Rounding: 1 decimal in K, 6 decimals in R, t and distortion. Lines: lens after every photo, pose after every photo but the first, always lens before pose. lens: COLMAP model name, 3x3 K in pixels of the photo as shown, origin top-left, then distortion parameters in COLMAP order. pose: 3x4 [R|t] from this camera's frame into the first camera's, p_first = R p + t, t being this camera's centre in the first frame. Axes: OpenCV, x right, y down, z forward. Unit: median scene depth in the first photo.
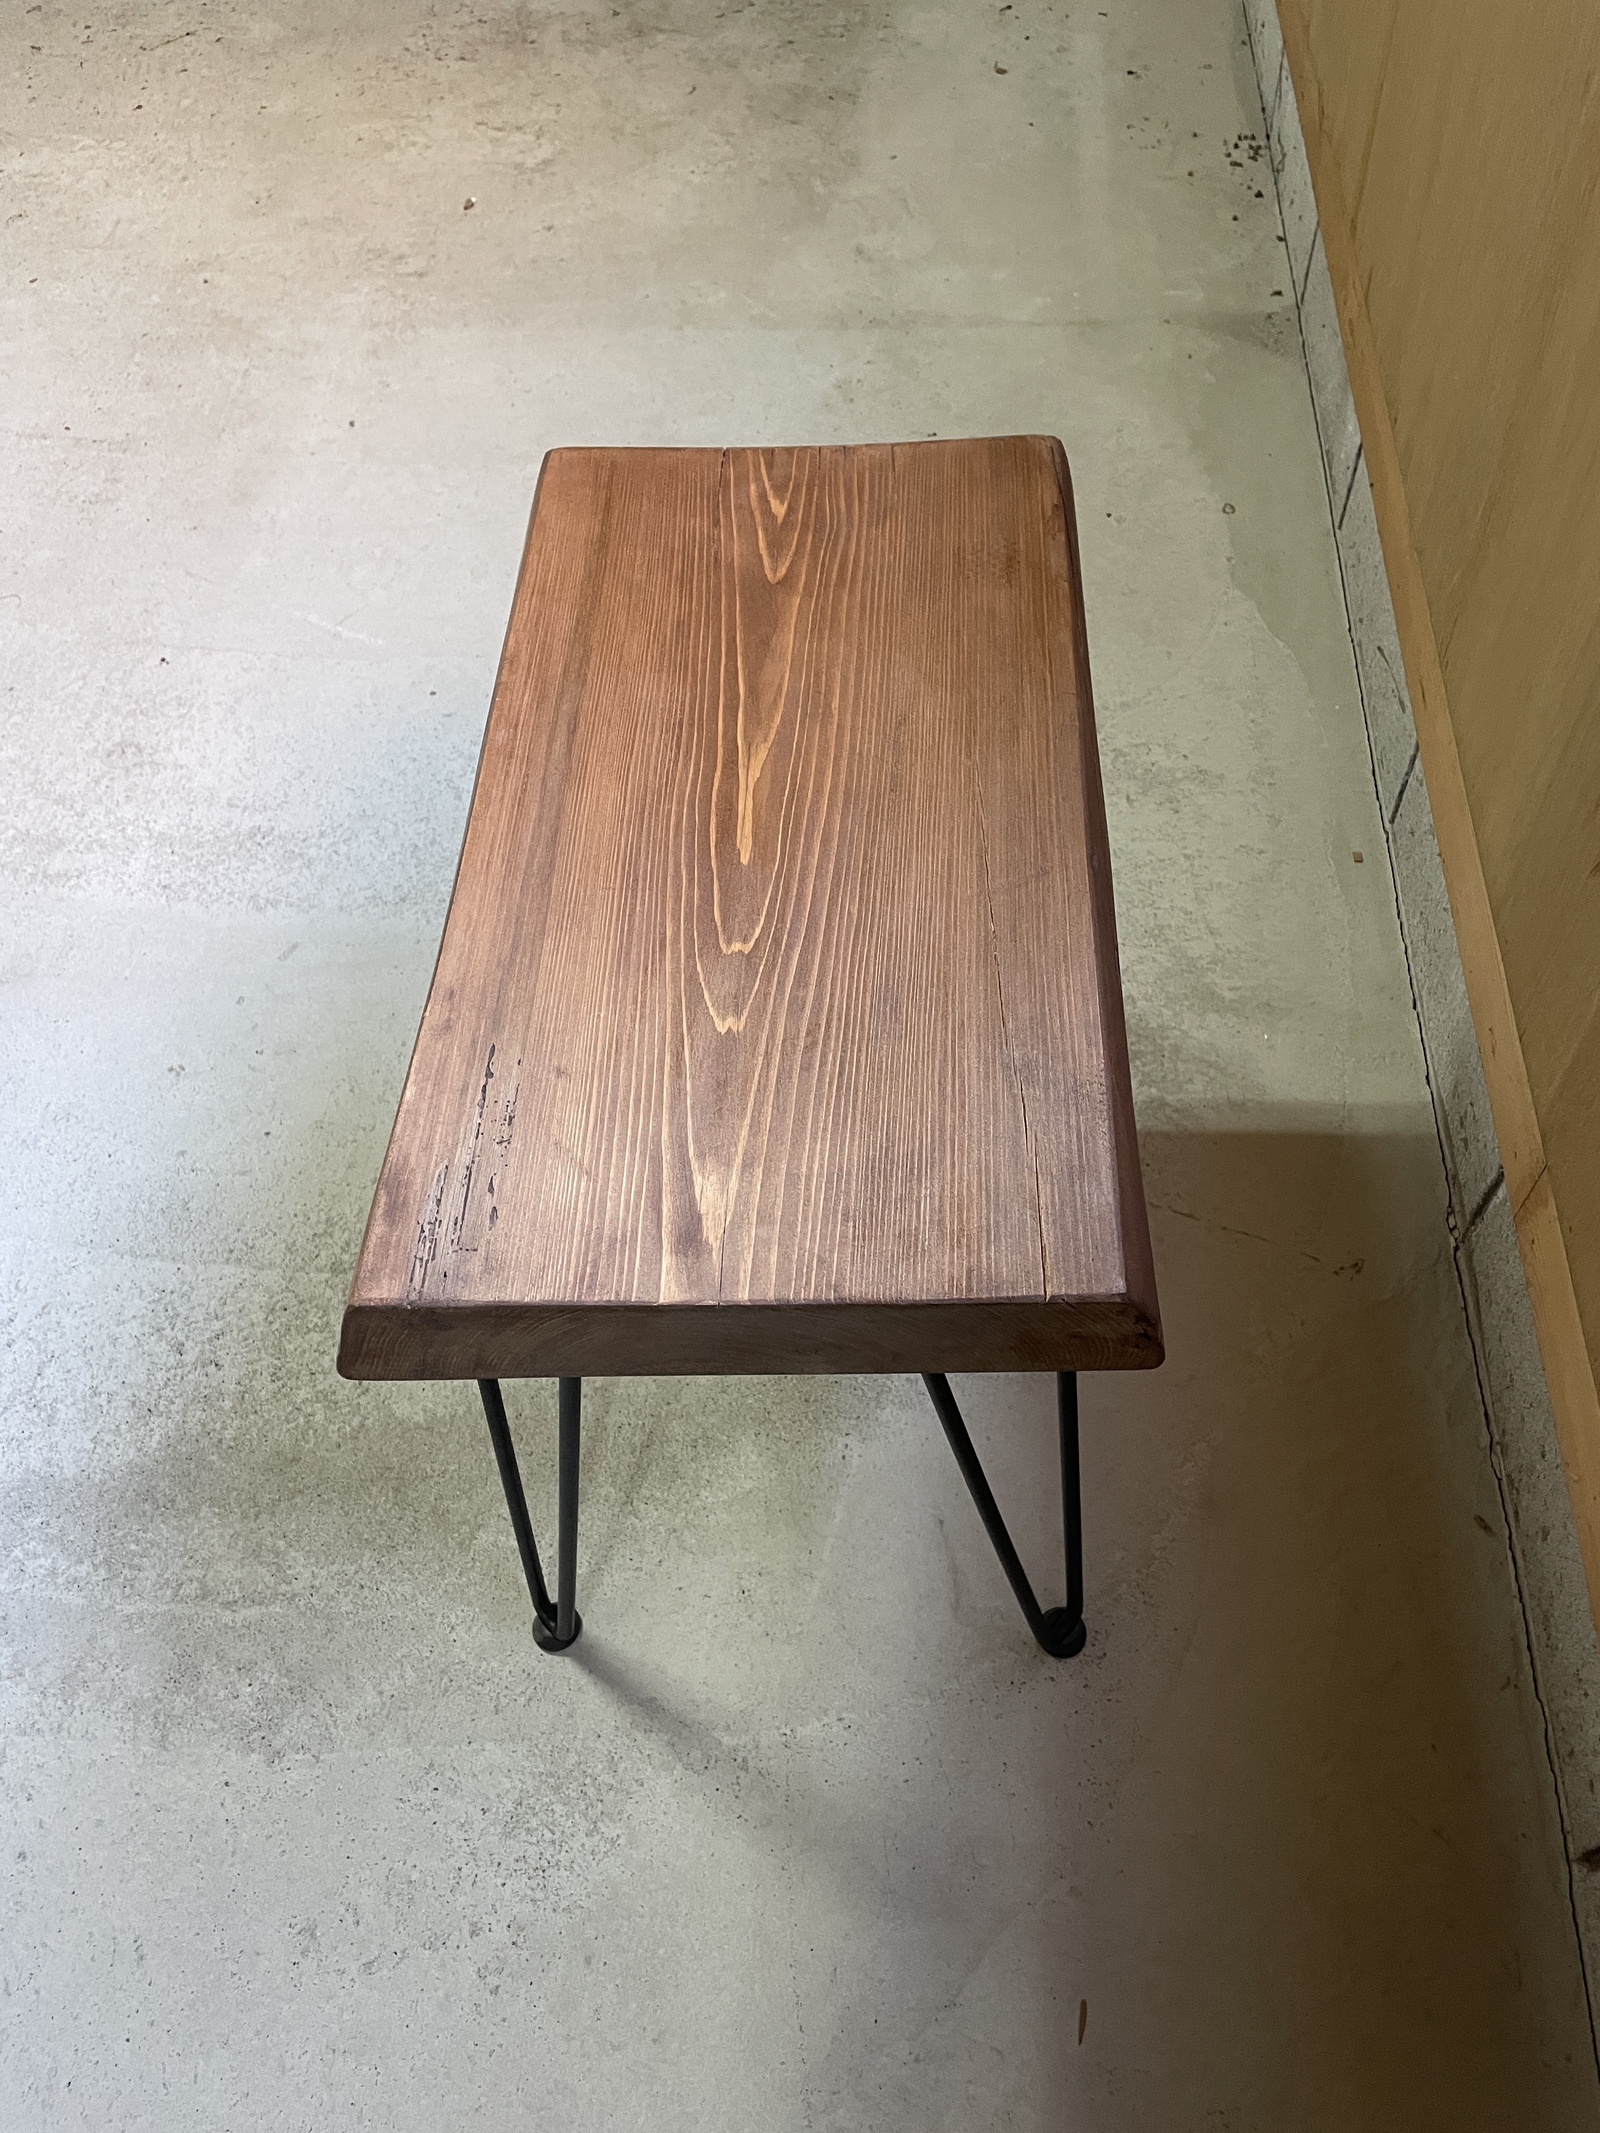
lens RADIAL K [[1619.7, 0, 811.1], [0, 1619.7, 1067.8], [0, 0, 1]] dist [0.084617, -0.113812]
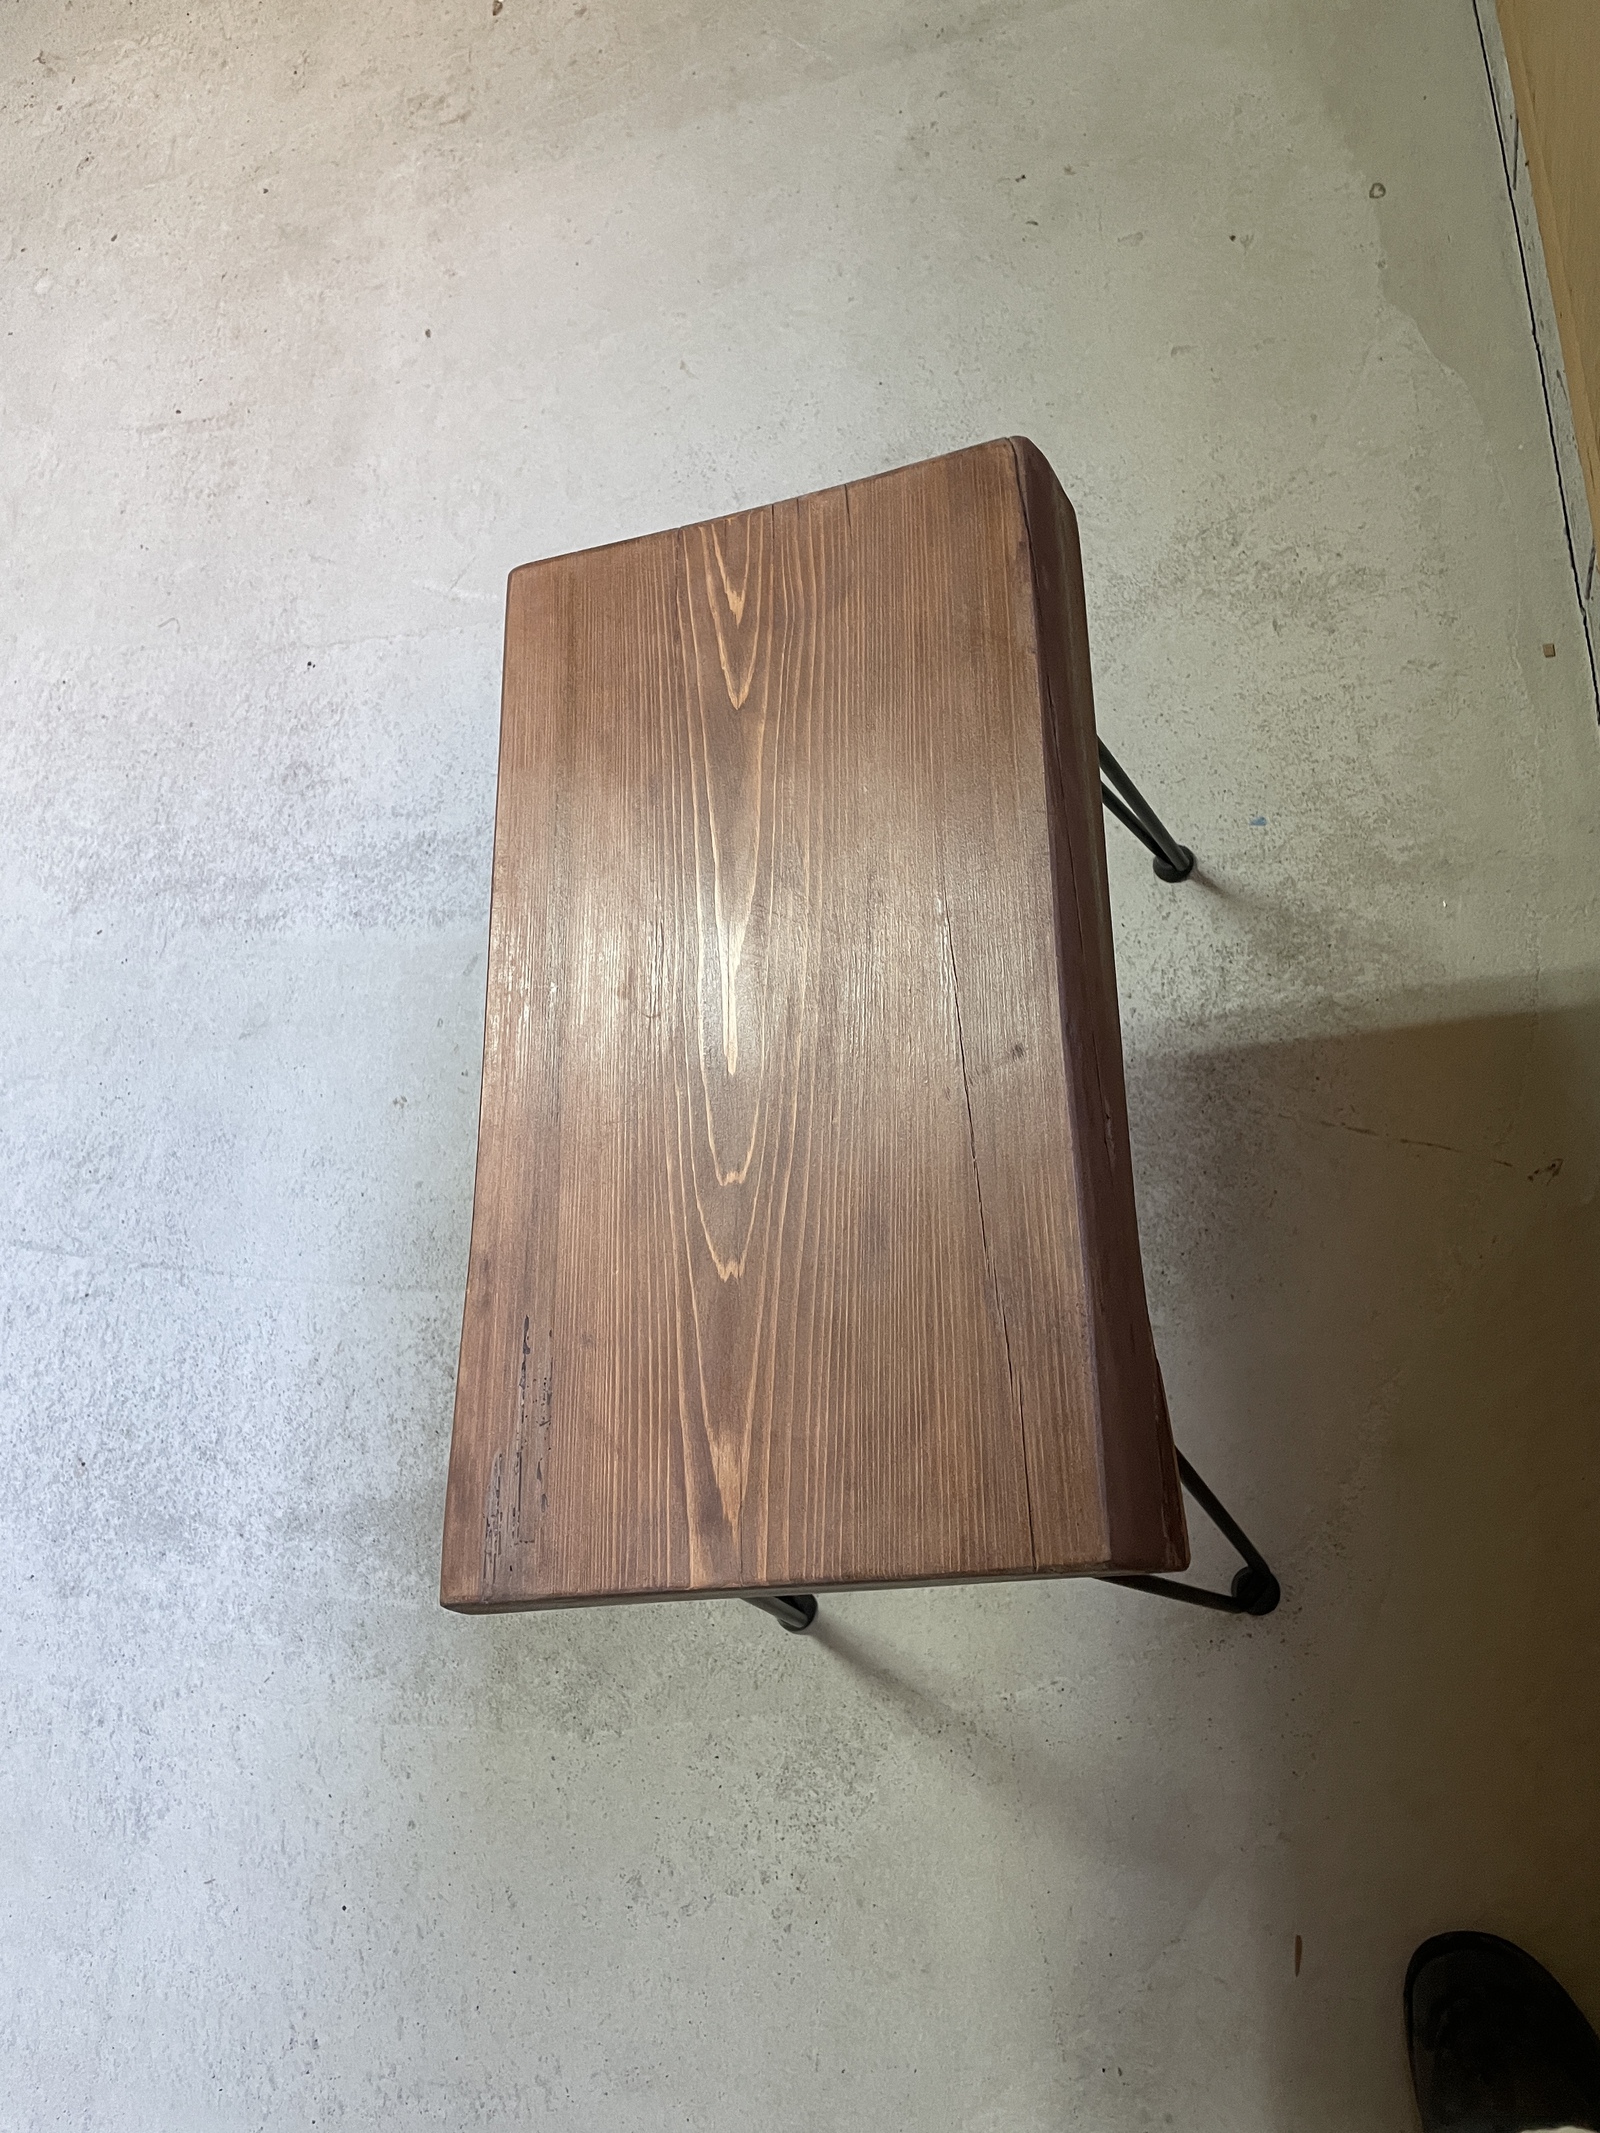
lens RADIAL K [[1619.7, 0, 796.9], [0, 1619.7, 1079.4], [0, 0, 1]] dist [0.084617, -0.113812]
pose [[0.953809, -0.153559, -0.258202, 0.173311], [0.212516, 0.952383, 0.218639, -0.226232], [0.212333, -0.263412, 0.941025, 0.041135]]
